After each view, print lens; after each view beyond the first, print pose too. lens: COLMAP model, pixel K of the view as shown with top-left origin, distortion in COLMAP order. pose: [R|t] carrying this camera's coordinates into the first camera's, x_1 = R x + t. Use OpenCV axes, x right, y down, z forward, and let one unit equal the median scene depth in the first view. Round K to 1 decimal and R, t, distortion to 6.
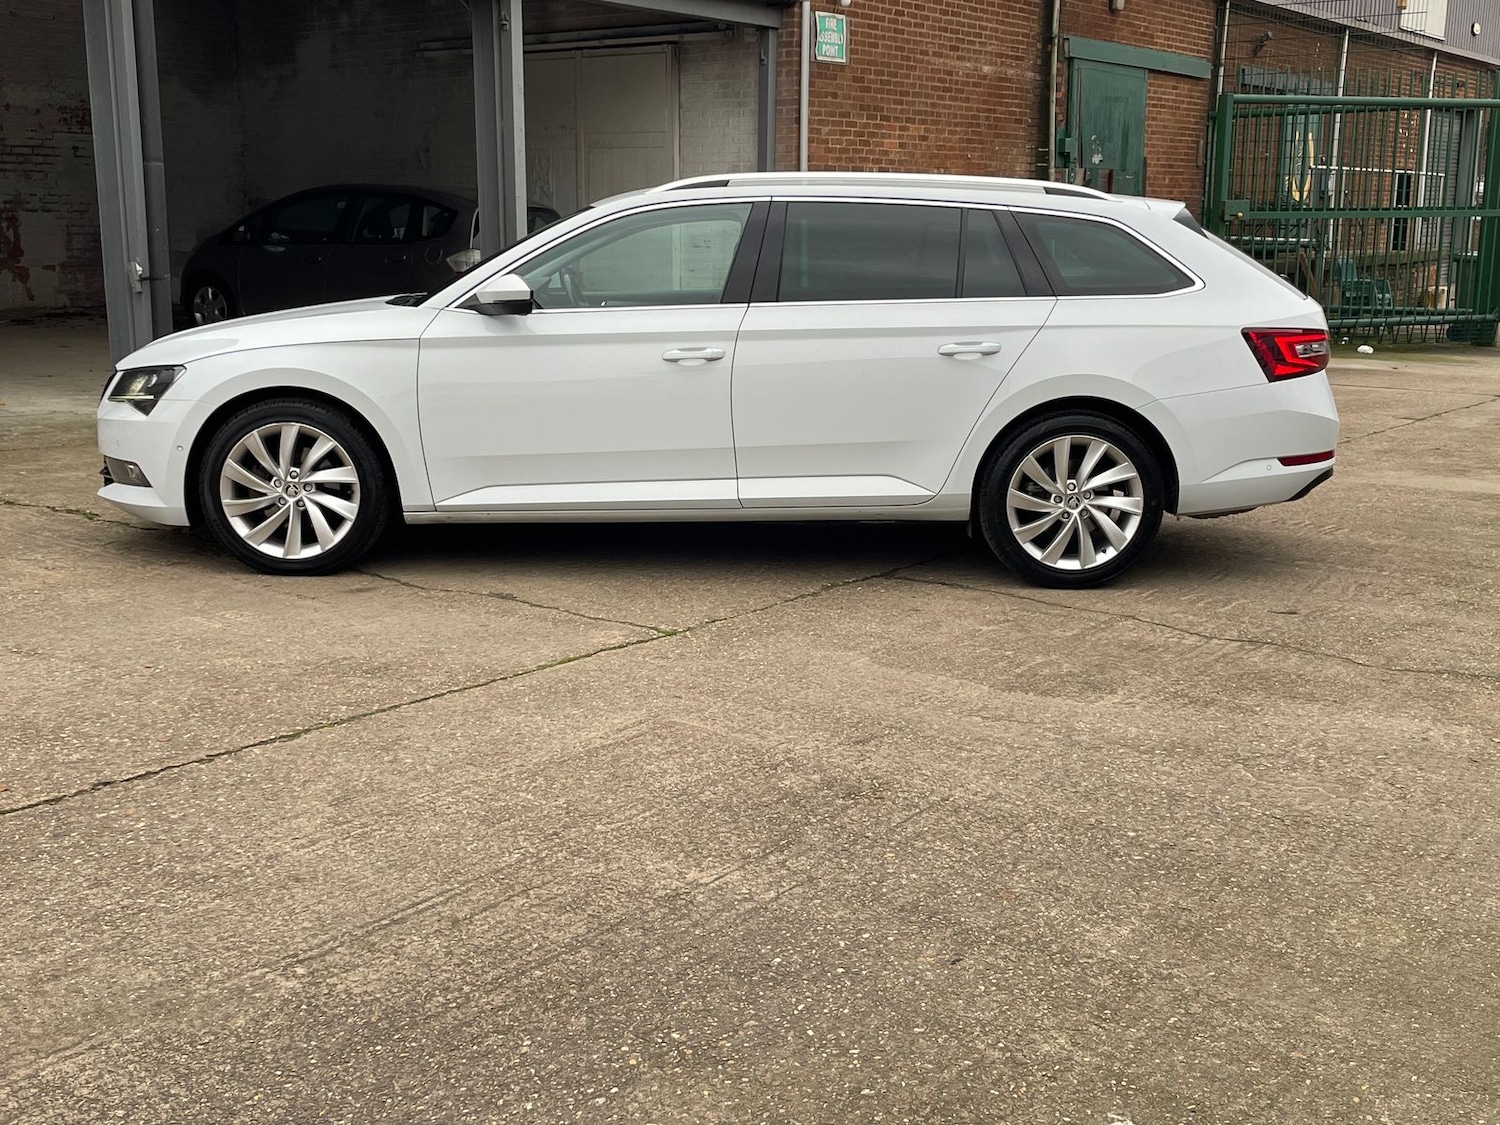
lens RADIAL K [[1682.8, 0, 756.3], [0, 1682.8, 554.7], [0, 0, 1]] dist [0.062139, 0.000000]
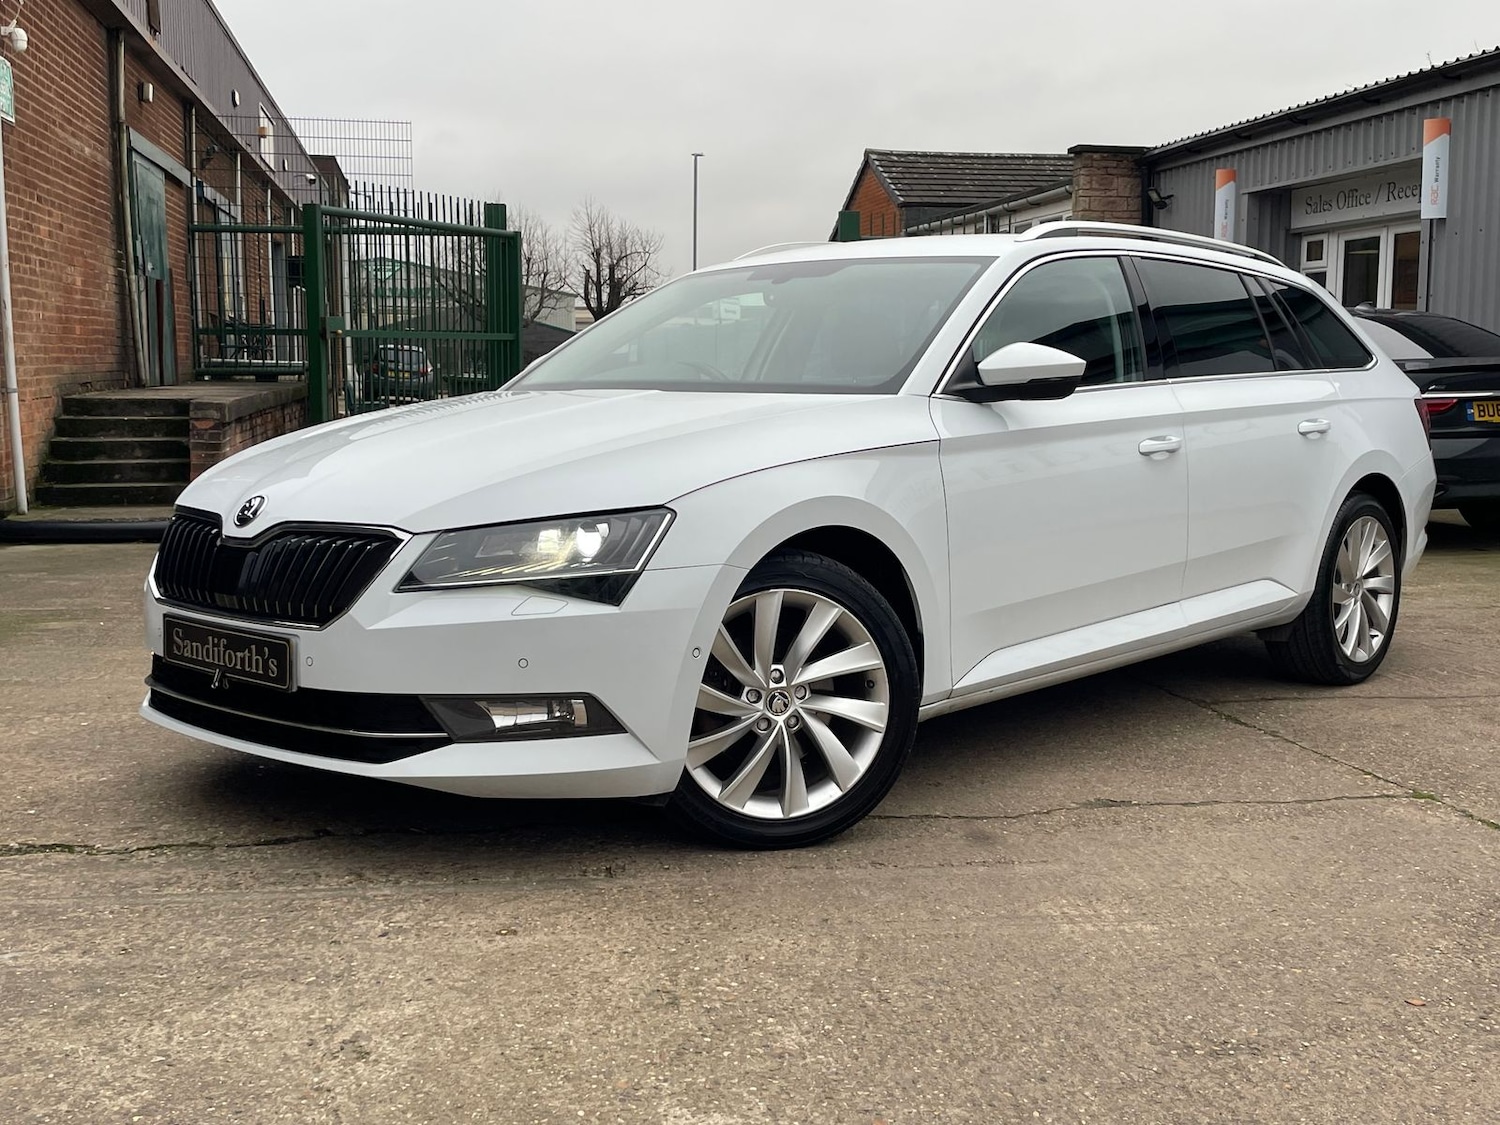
lens RADIAL K [[1682.8, 0, 753.4], [0, 1682.8, 549.3], [0, 0, 1]] dist [0.062139, 0.000000]
pose [[0.679462, -0.085311, 0.728735, -0.712527], [0.146018, 0.989073, -0.020357, -0.081668], [-0.719035, 0.120240, 0.684494, 0.592298]]
